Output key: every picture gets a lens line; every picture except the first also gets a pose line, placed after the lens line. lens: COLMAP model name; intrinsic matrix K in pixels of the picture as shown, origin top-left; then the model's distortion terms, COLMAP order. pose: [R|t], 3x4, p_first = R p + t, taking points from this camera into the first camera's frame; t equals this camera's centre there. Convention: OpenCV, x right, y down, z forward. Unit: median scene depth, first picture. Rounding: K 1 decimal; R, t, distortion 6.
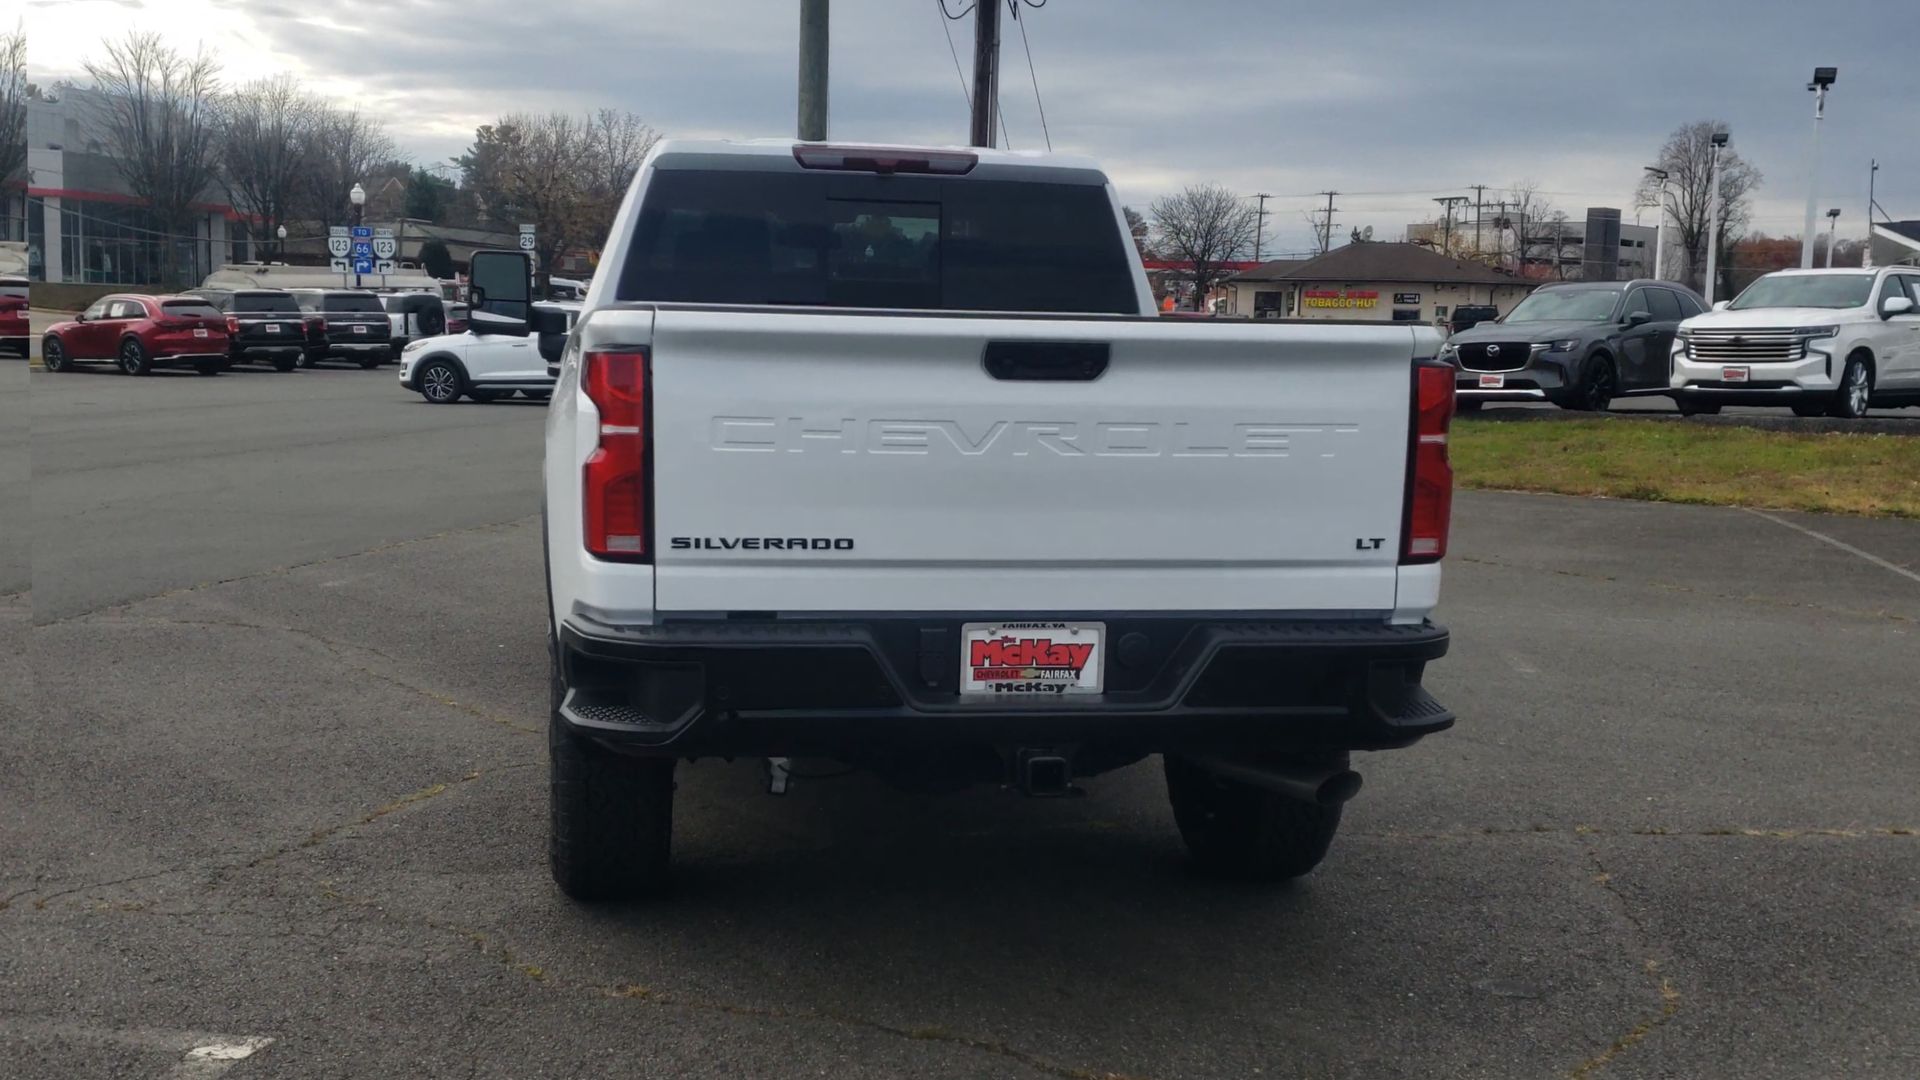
lens RADIAL K [[2023.8, 0, 929.1], [0, 2023.8, 603.1], [0, 0, 1]] dist [0.223261, -0.607732]
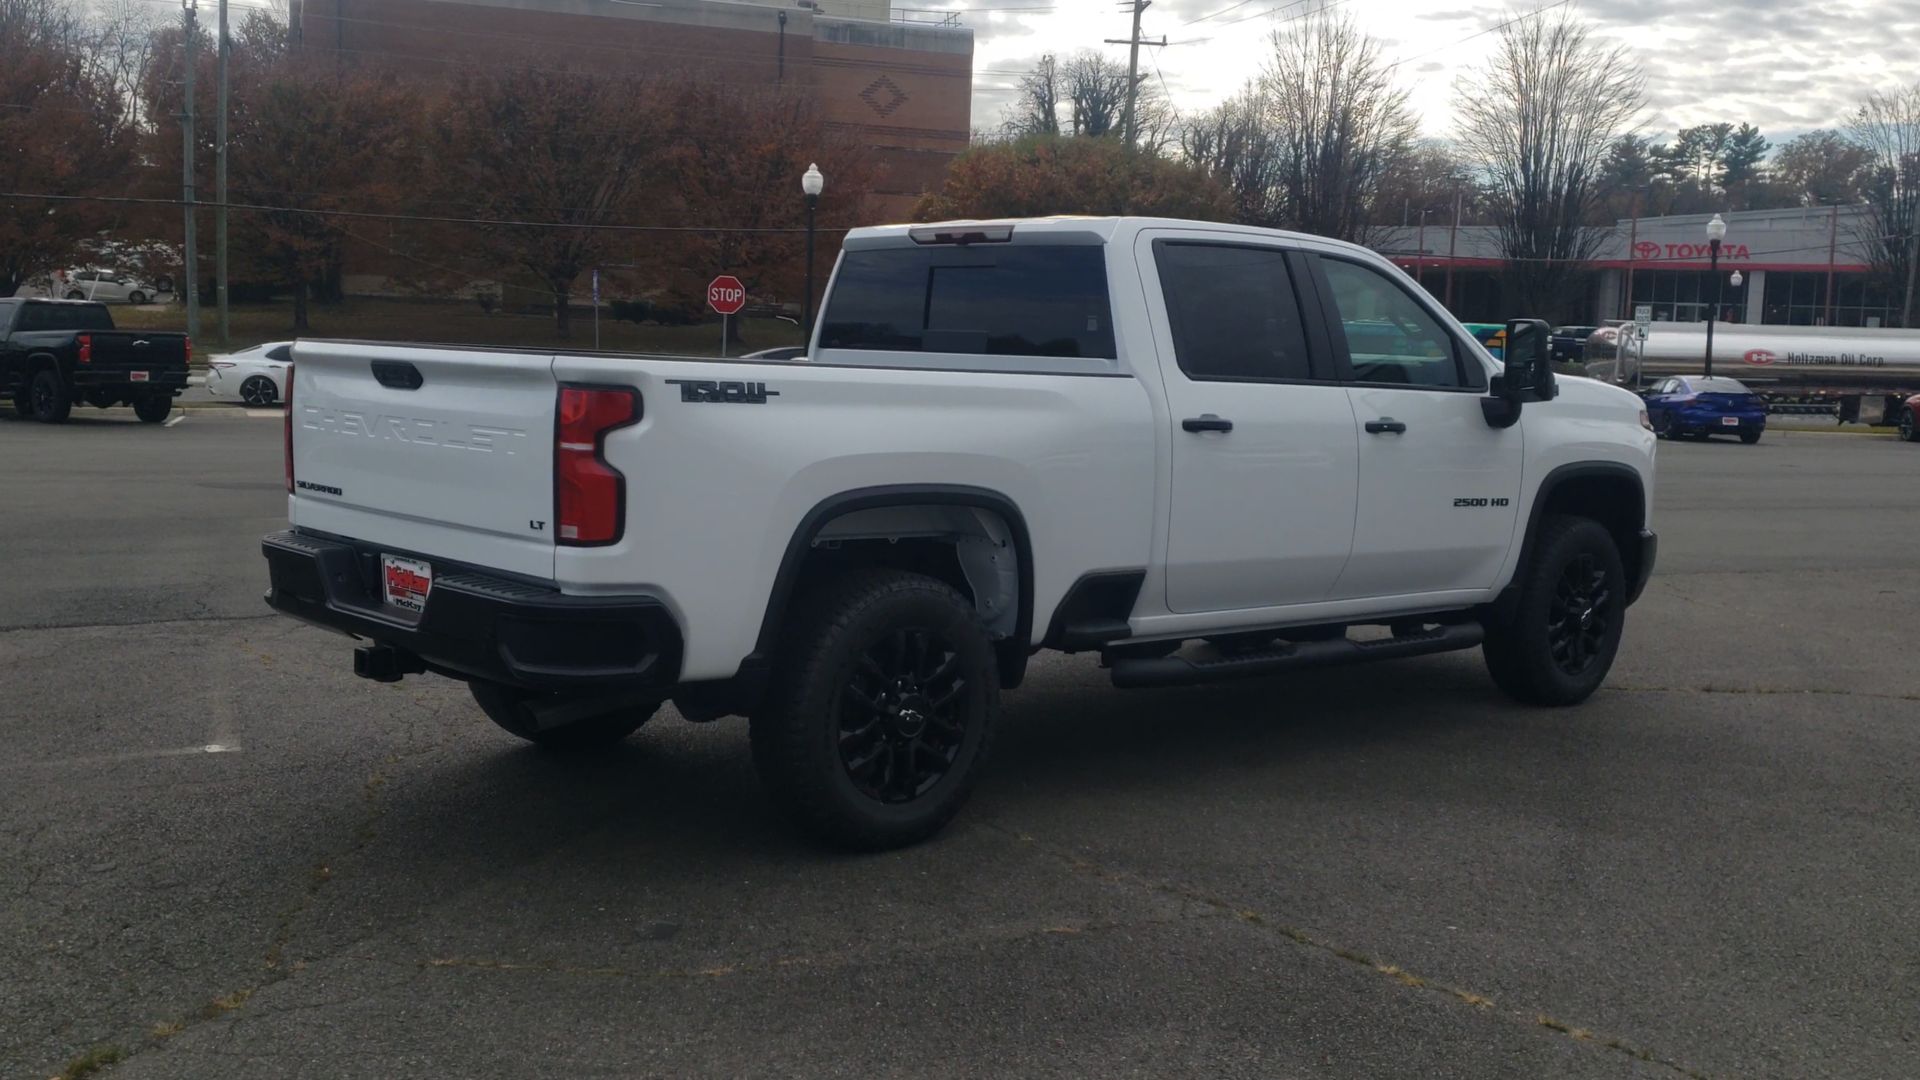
lens RADIAL K [[1867.9, 0, 912.0], [0, 1867.9, 531.0], [0, 0, 1]] dist [0.173065, -0.415497]
pose [[0.539790, 0.080480, -0.837944, 1.072351], [-0.134698, 0.990851, 0.008396, -0.054114], [0.830953, 0.108338, 0.545692, 0.450480]]
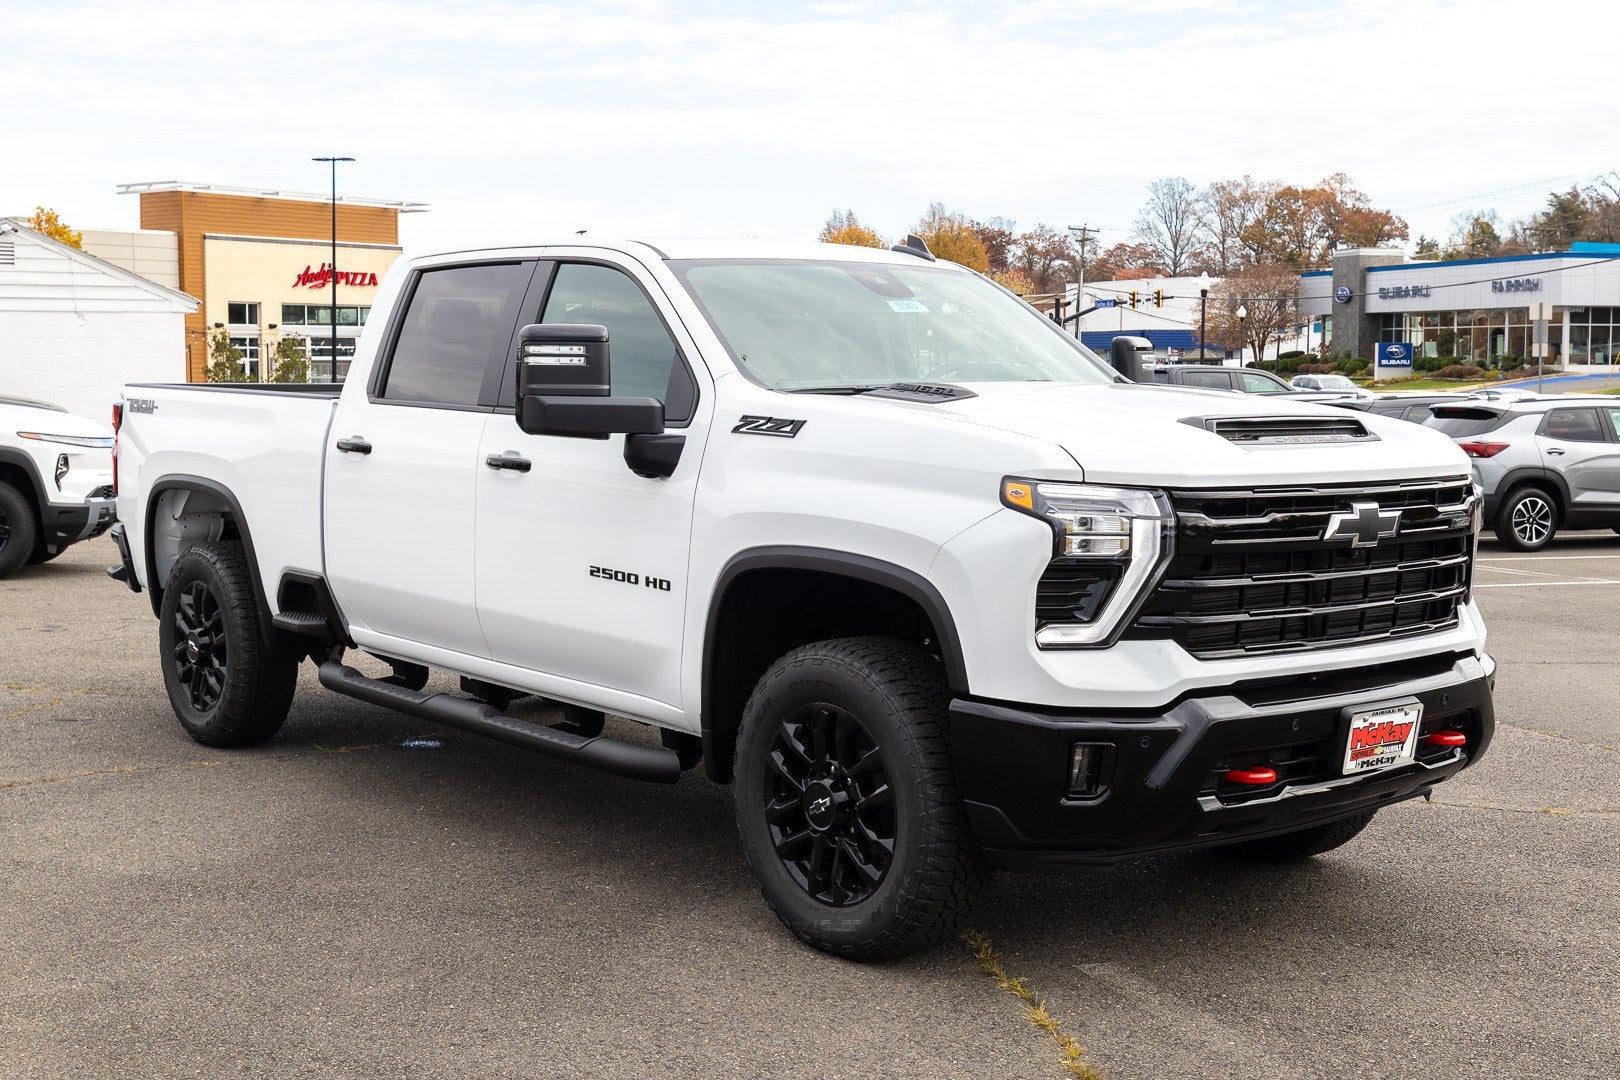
lens RADIAL K [[2026.6, 0, 806.6], [0, 2026.6, 519.9], [0, 0, 1]] dist [-0.003177, -0.023597]
pose [[-0.858748, 0.009924, -0.512302, 0.581978], [-0.096611, 0.978744, 0.180904, -0.365920], [0.503207, 0.204844, -0.839536, 2.582264]]
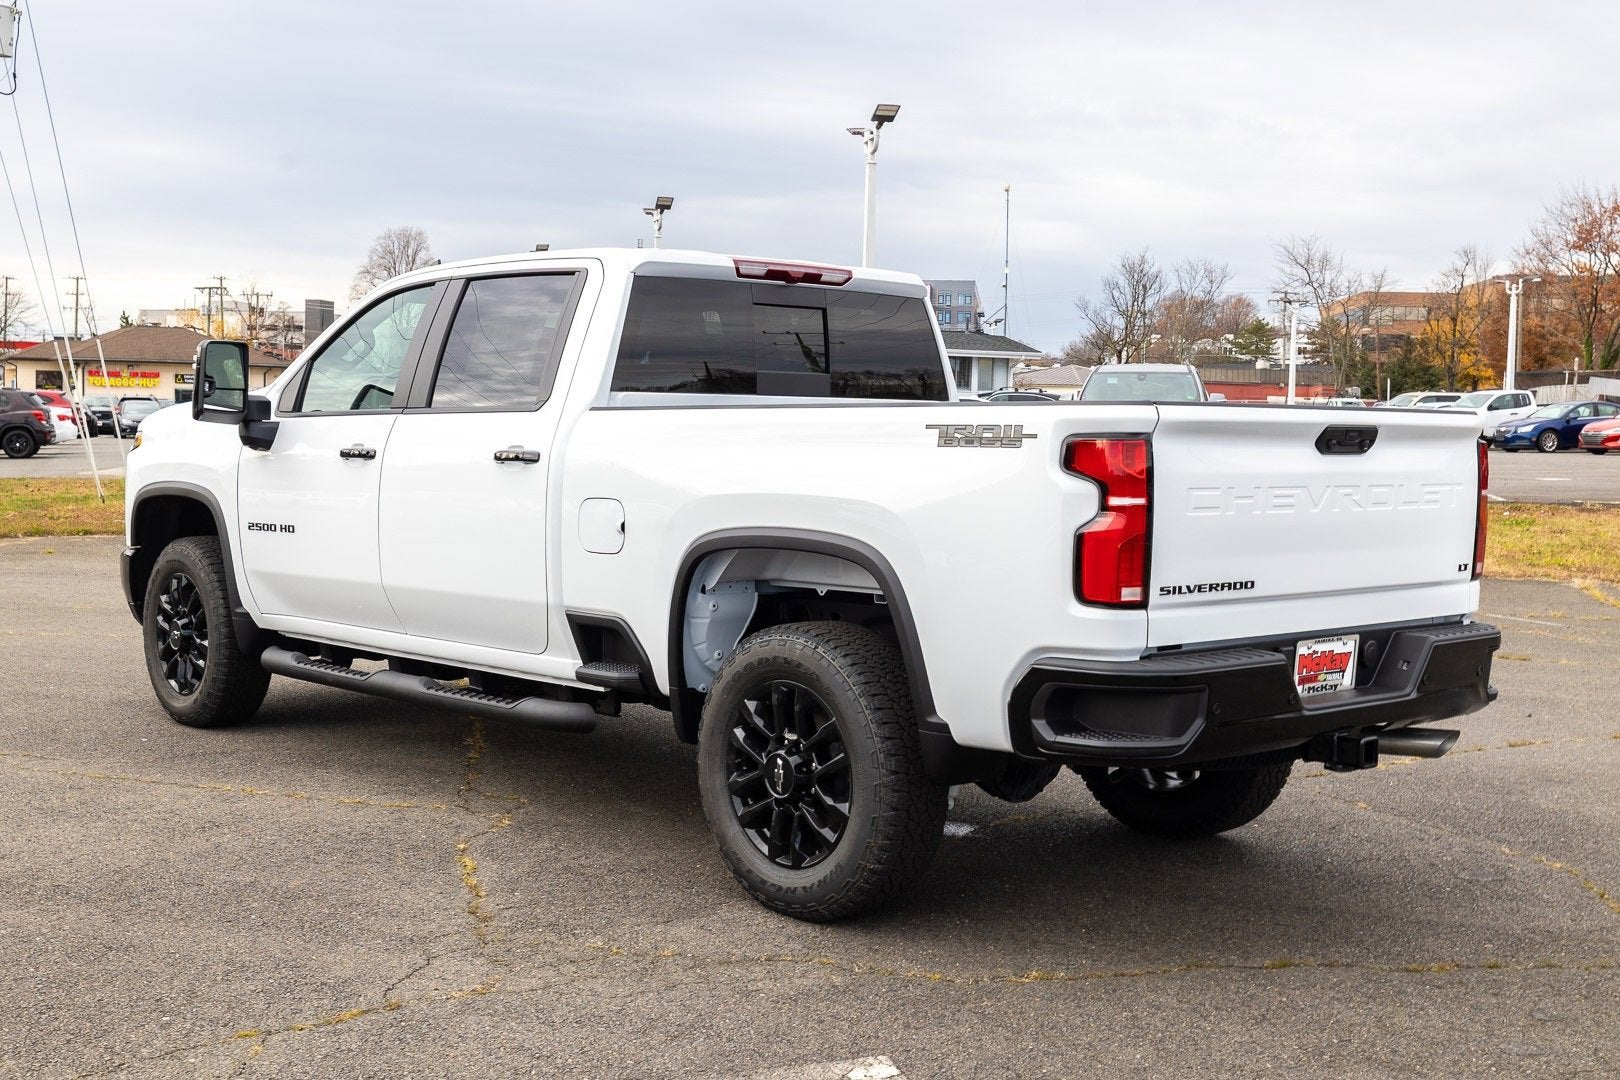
lens RADIAL K [[1901.4, 0, 810.0], [0, 1901.4, 540.0], [0, 0, 1]] dist [-0.004776, -0.014330]
pose [[0.841897, -0.040031, 0.538152, -0.708200], [0.073687, 0.996432, -0.041158, -0.022018], [-0.534584, 0.074306, 0.841843, 0.106837]]
